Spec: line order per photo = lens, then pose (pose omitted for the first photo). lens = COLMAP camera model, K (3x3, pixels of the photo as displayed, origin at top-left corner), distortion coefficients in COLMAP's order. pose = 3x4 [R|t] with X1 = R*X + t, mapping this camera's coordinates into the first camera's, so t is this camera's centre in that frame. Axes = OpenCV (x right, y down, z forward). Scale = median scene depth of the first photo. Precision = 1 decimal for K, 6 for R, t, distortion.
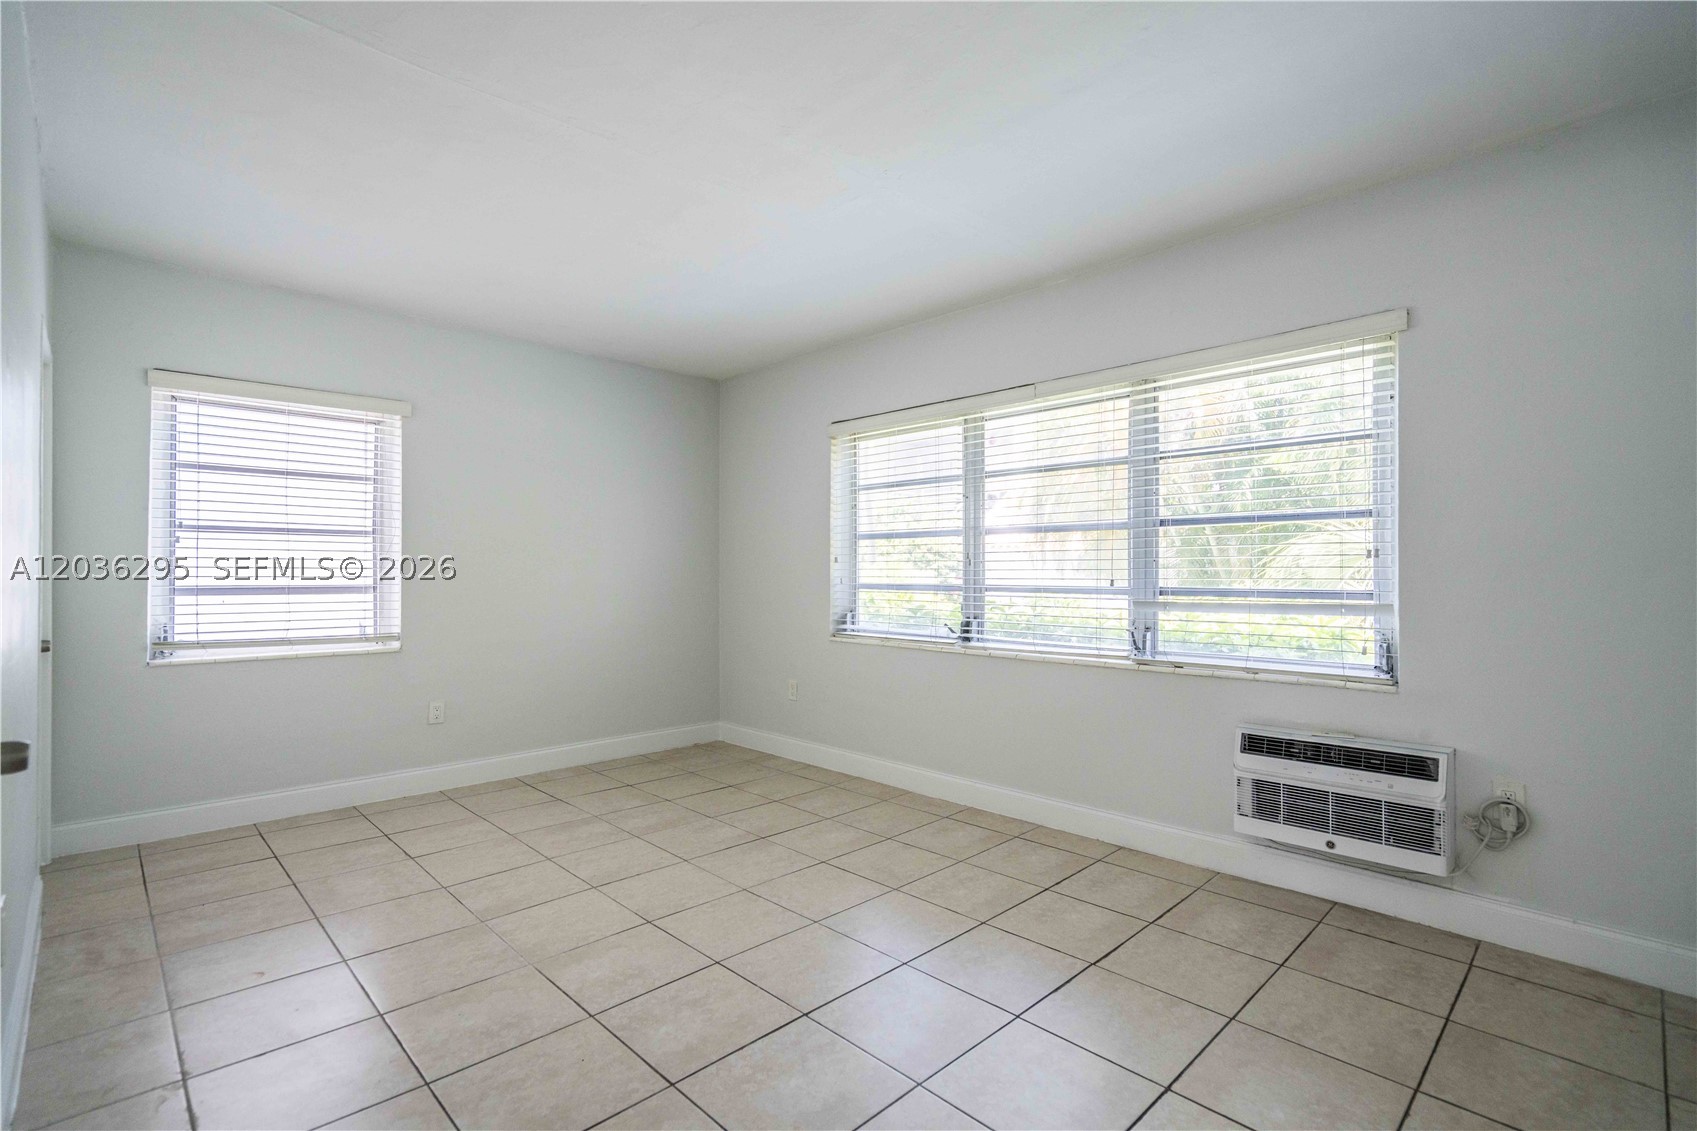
lens RADIAL K [[785.6, 0, 859.0], [0, 785.6, 568.0], [0, 0, 1]] dist [0.001169, 0.000152]
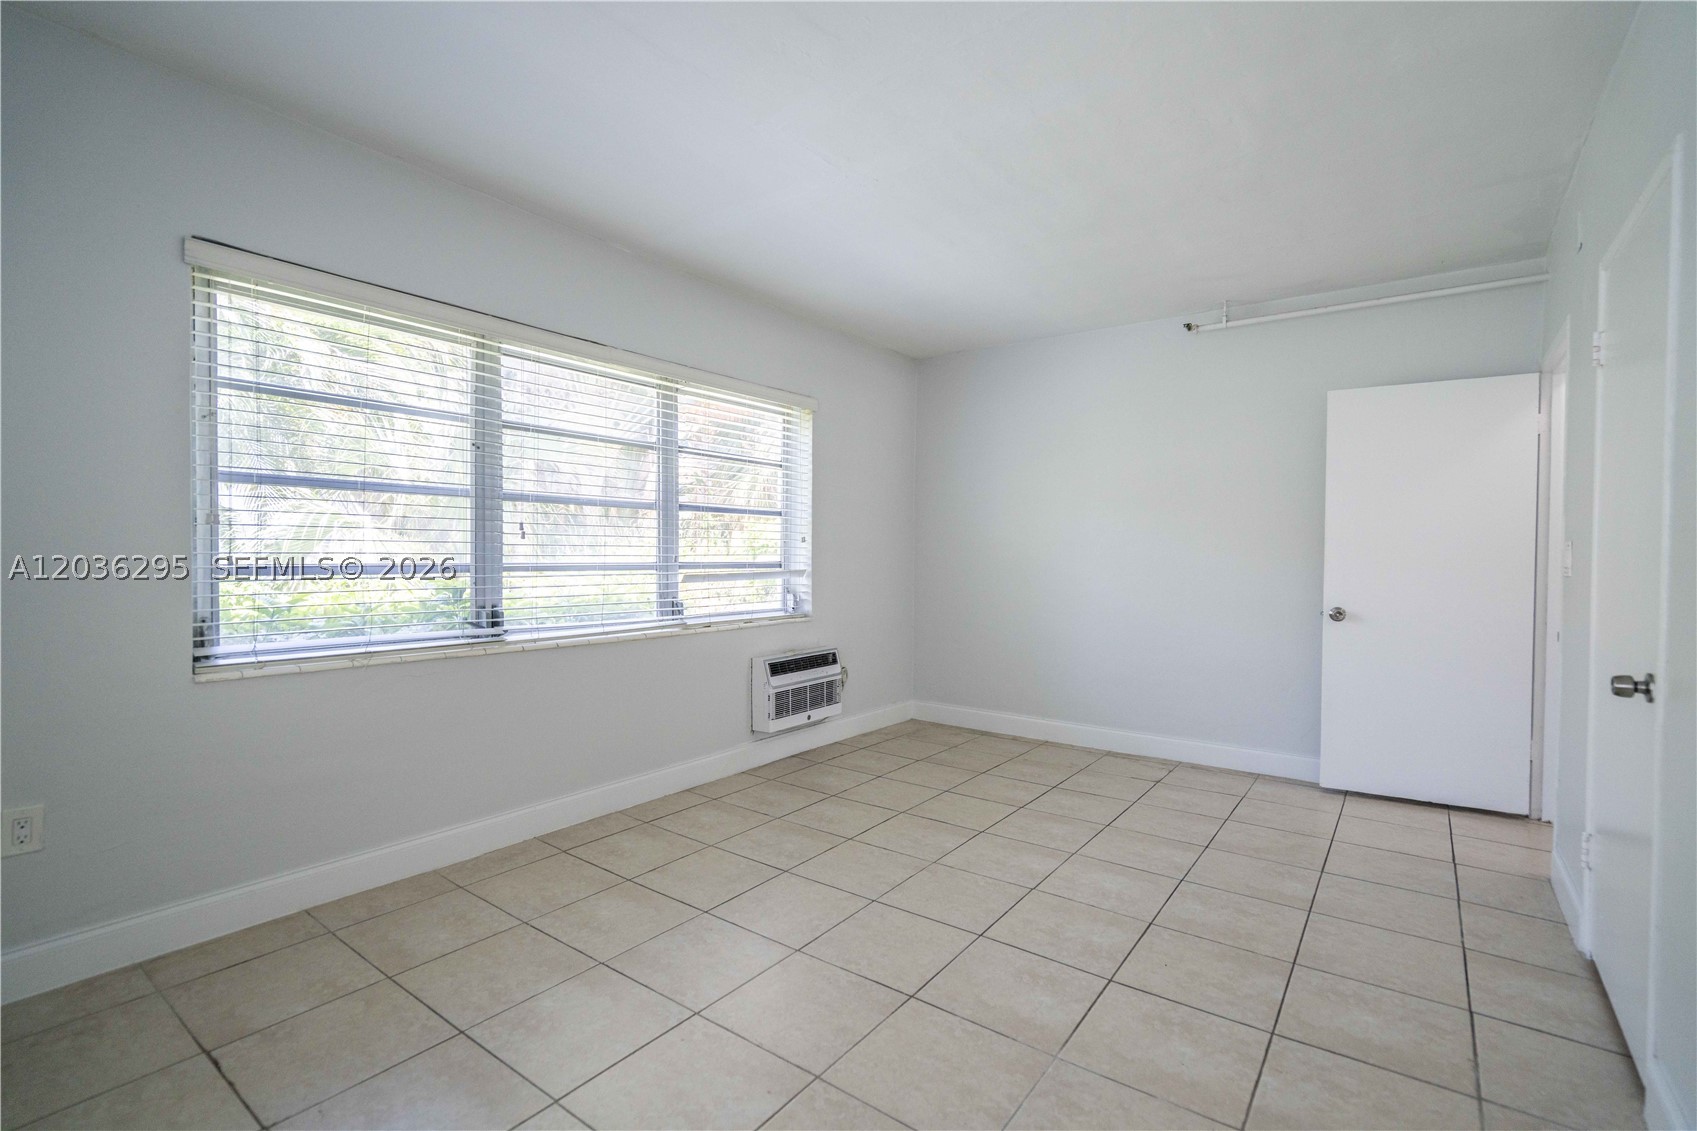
lens RADIAL K [[777.4, 0, 848.5], [0, 777.4, 565.5], [0, 0, 1]] dist [-0.003876, -0.000267]
pose [[-0.155540, -0.019381, 0.987639, -0.765893], [-0.016732, 0.999716, 0.016983, 0.005460], [-0.987688, -0.013884, -0.155820, 0.896208]]
